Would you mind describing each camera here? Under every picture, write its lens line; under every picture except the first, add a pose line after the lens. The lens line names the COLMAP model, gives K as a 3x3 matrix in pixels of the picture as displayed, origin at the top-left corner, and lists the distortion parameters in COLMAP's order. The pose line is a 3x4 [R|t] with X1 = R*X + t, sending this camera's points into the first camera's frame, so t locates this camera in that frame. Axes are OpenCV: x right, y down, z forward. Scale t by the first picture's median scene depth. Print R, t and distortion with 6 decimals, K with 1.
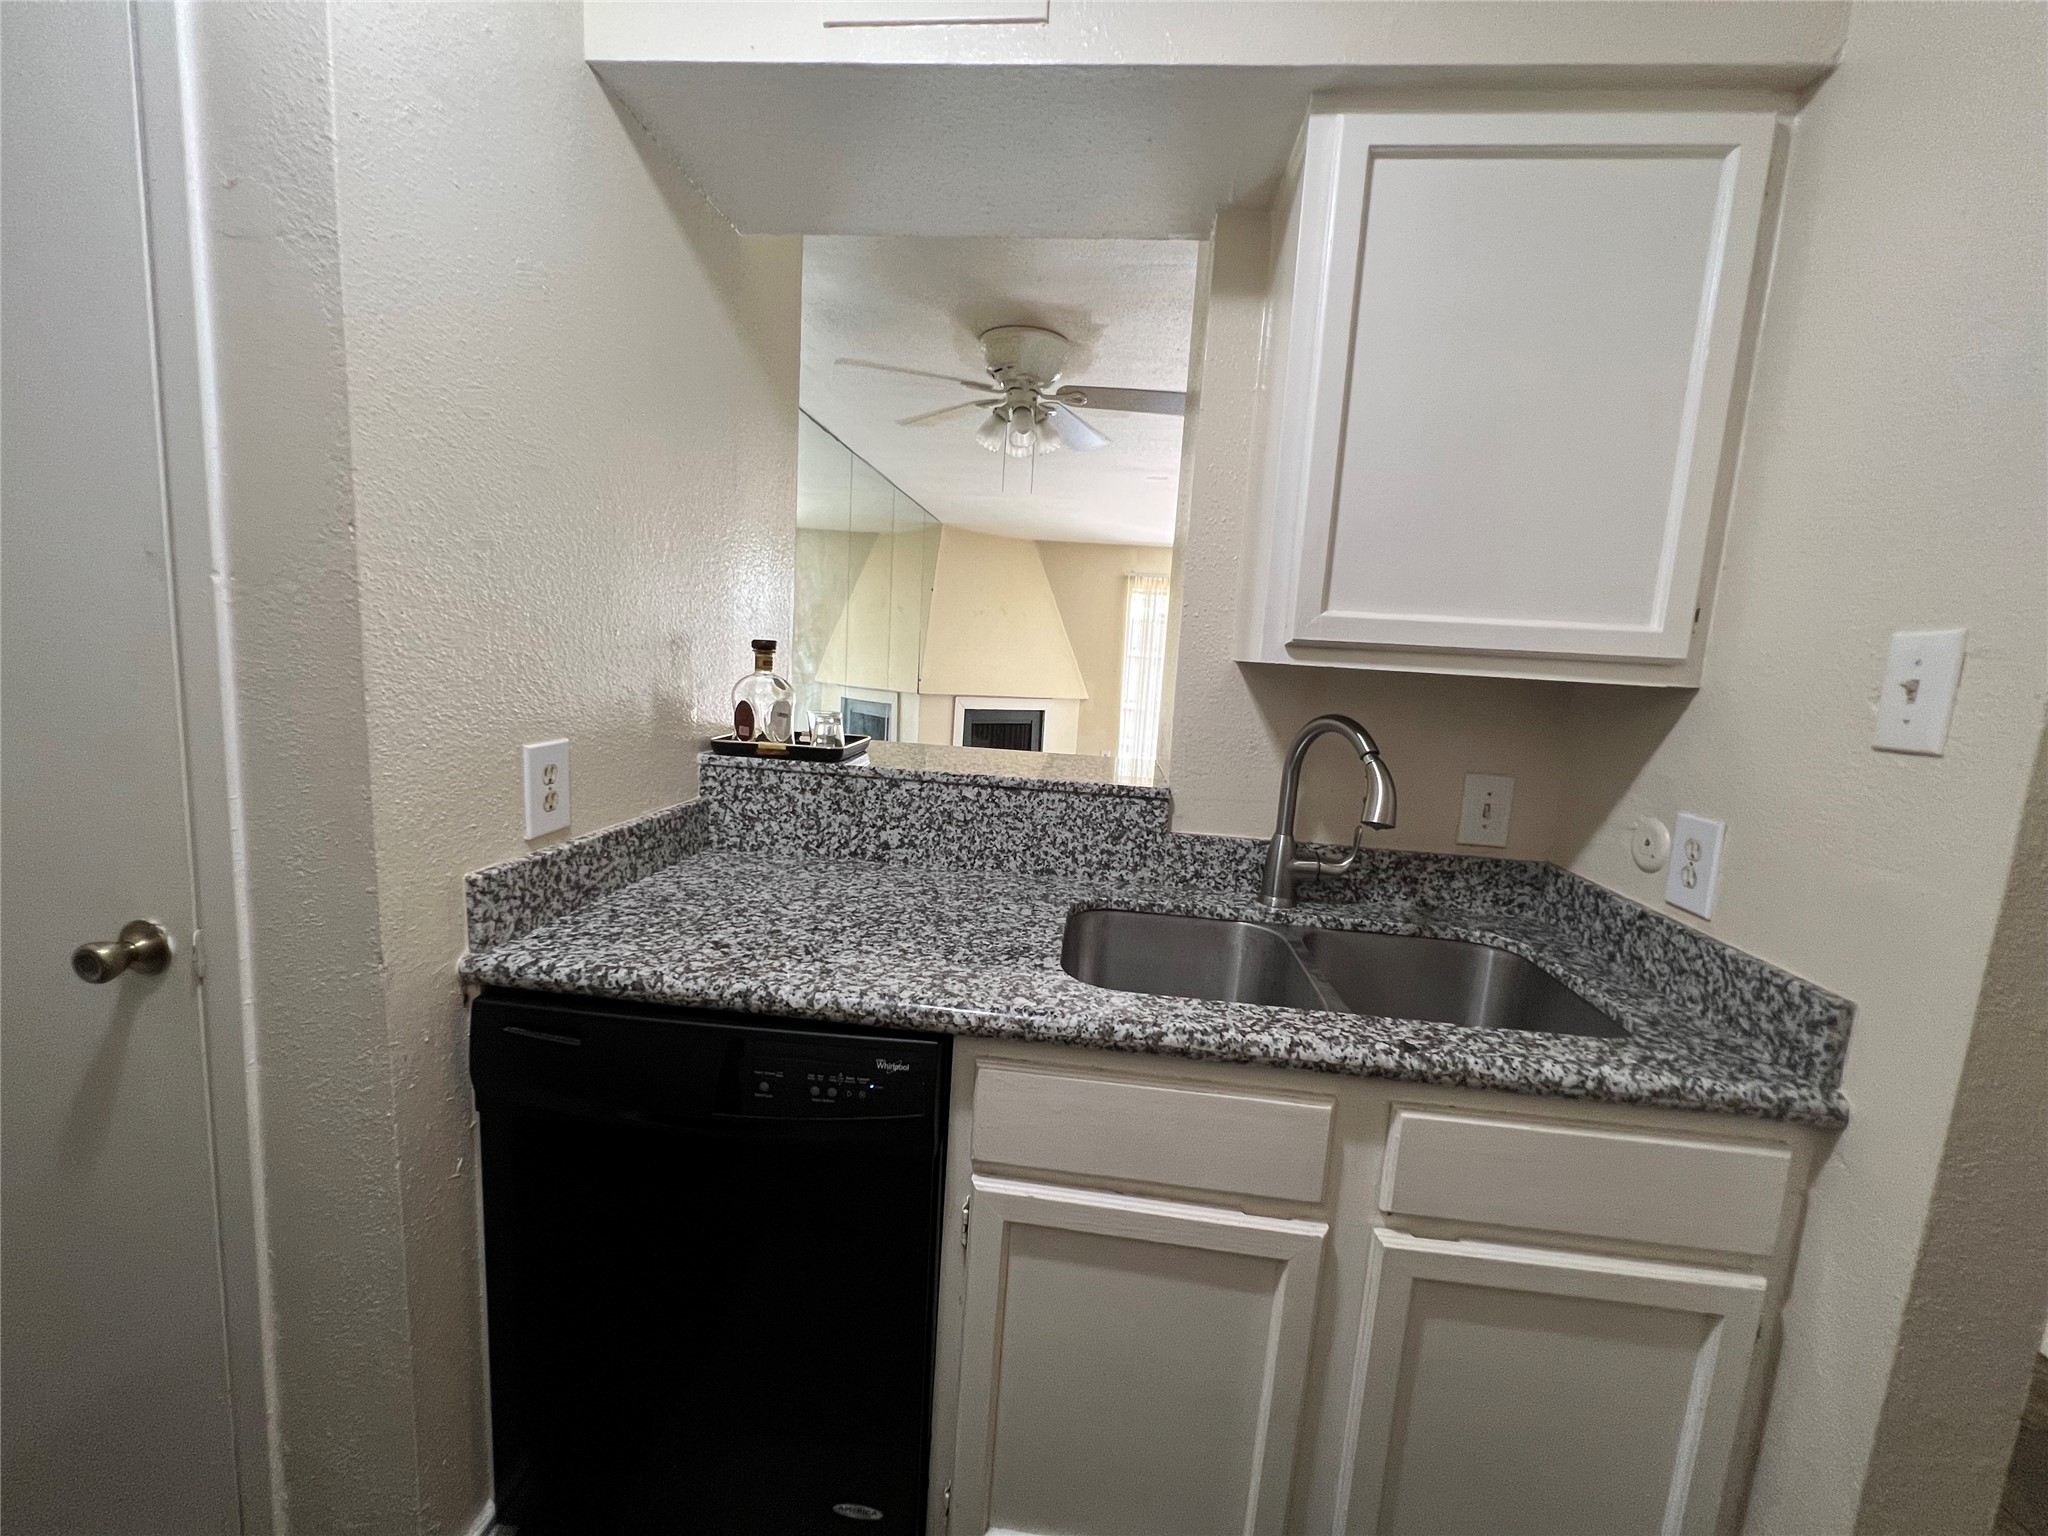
lens RADIAL K [[826.9, 0, 1024.0], [0, 826.9, 768.0], [0, 0, 1]] dist [-0.000696, 0.002803]
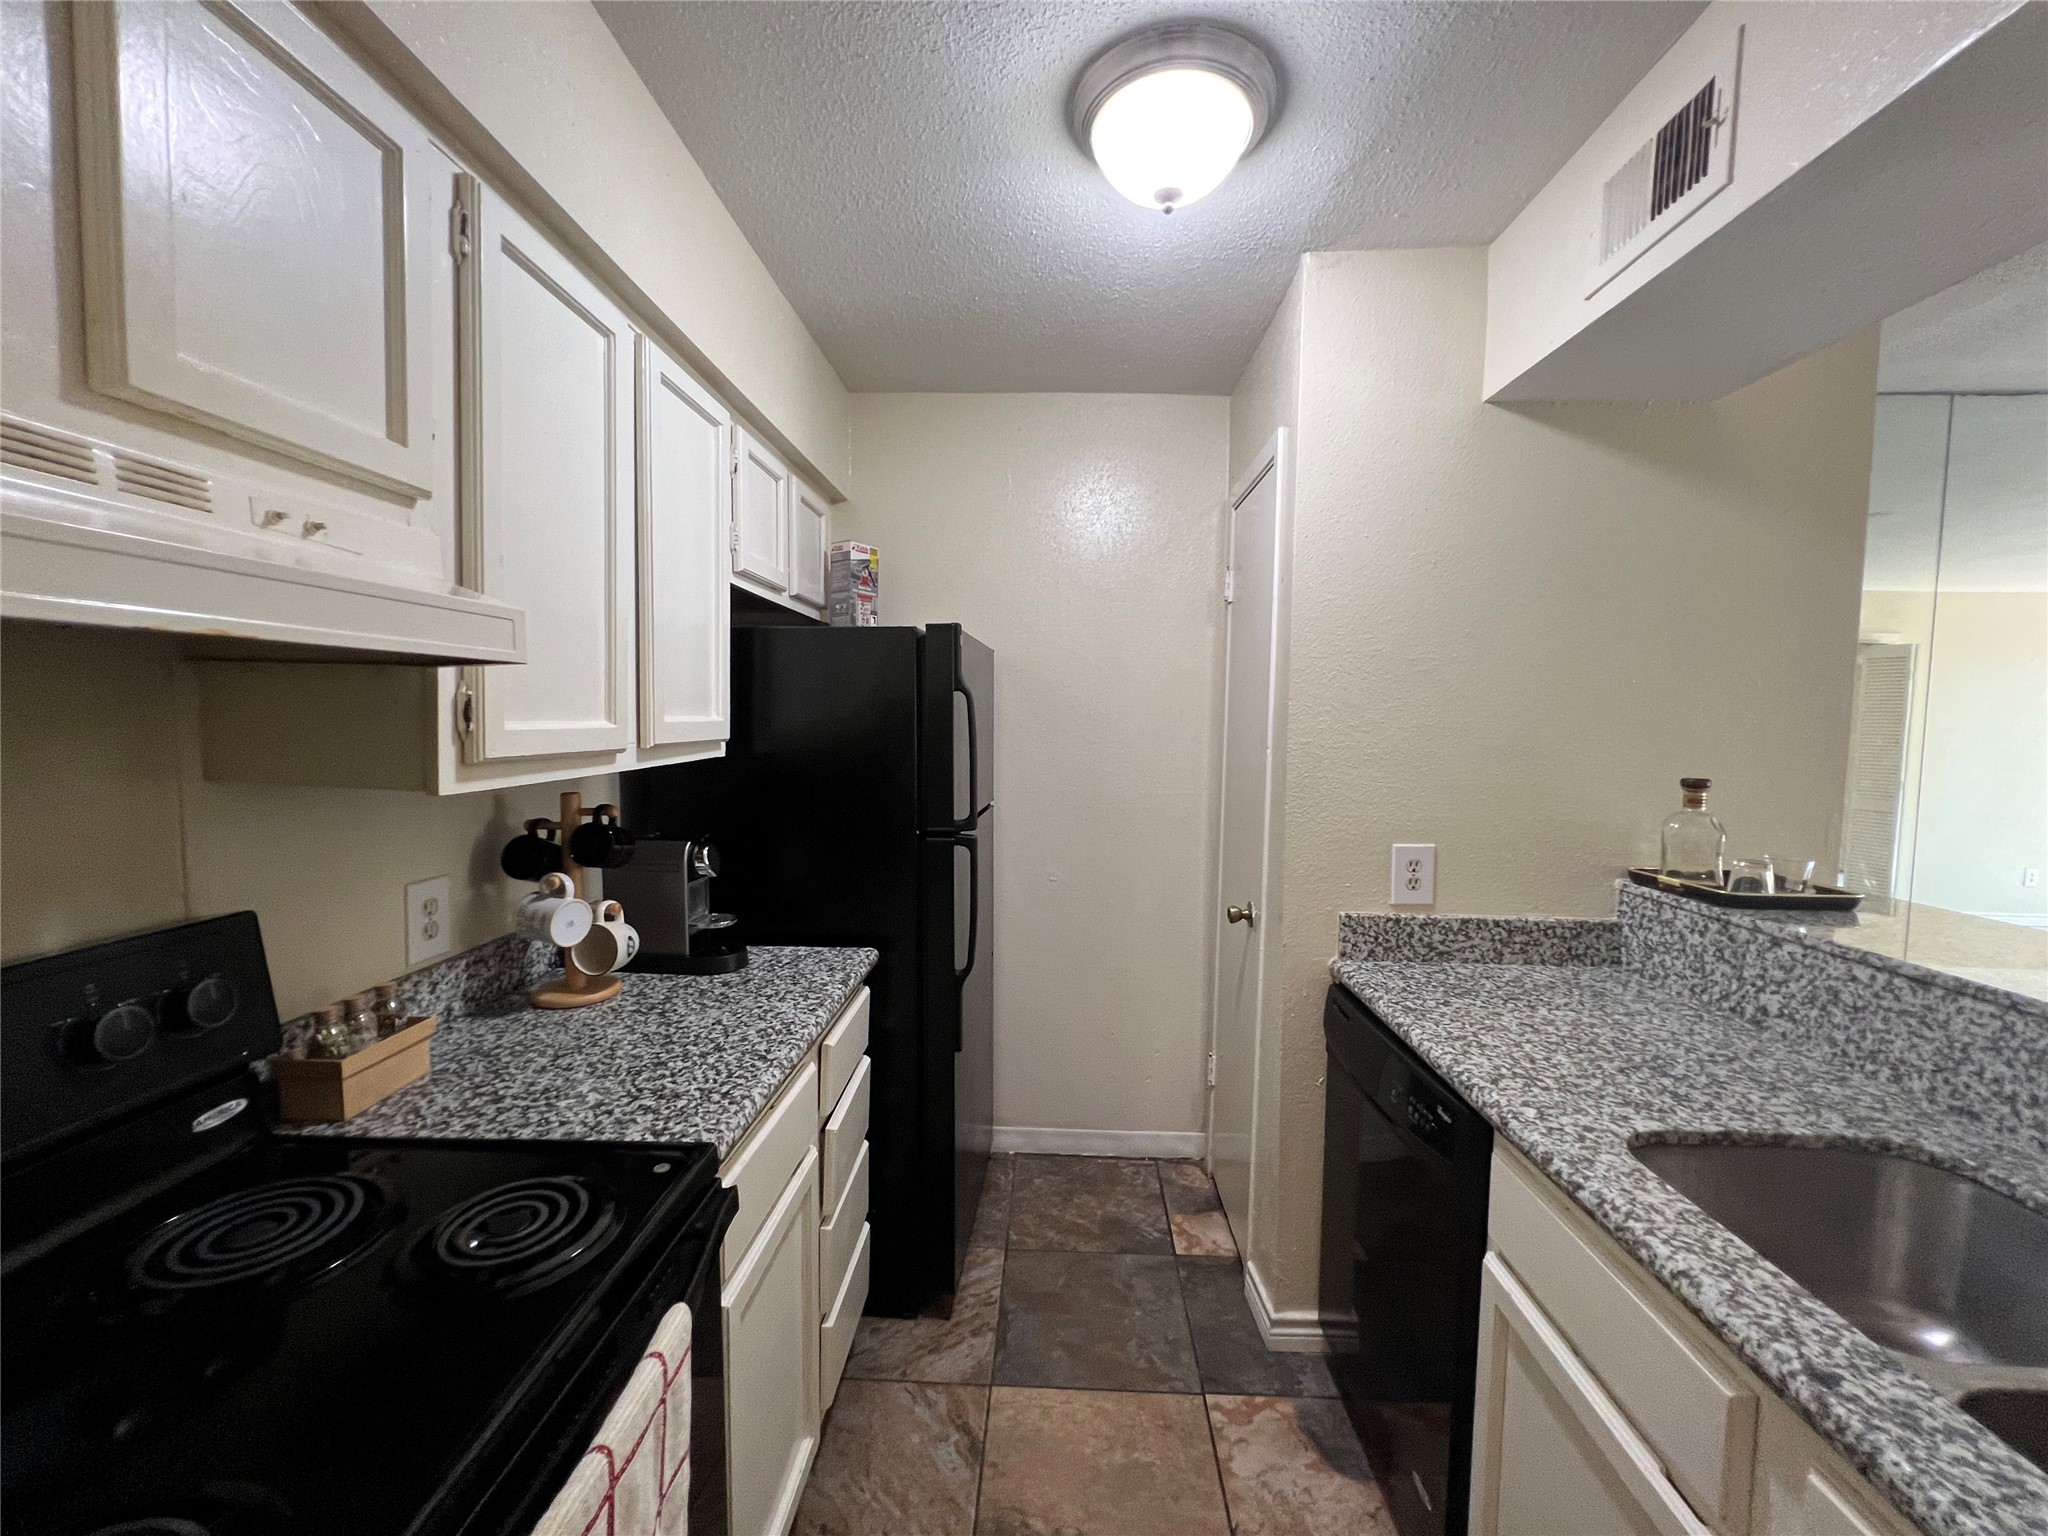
lens RADIAL K [[826.9, 0, 1024.0], [0, 826.9, 768.0], [0, 0, 1]] dist [-0.000696, 0.002803]
pose [[0.053857, 0.000071, -0.998549, 0.690473], [-0.147221, 0.989072, -0.007871, -0.040202], [0.987636, 0.147431, 0.053279, 0.137041]]
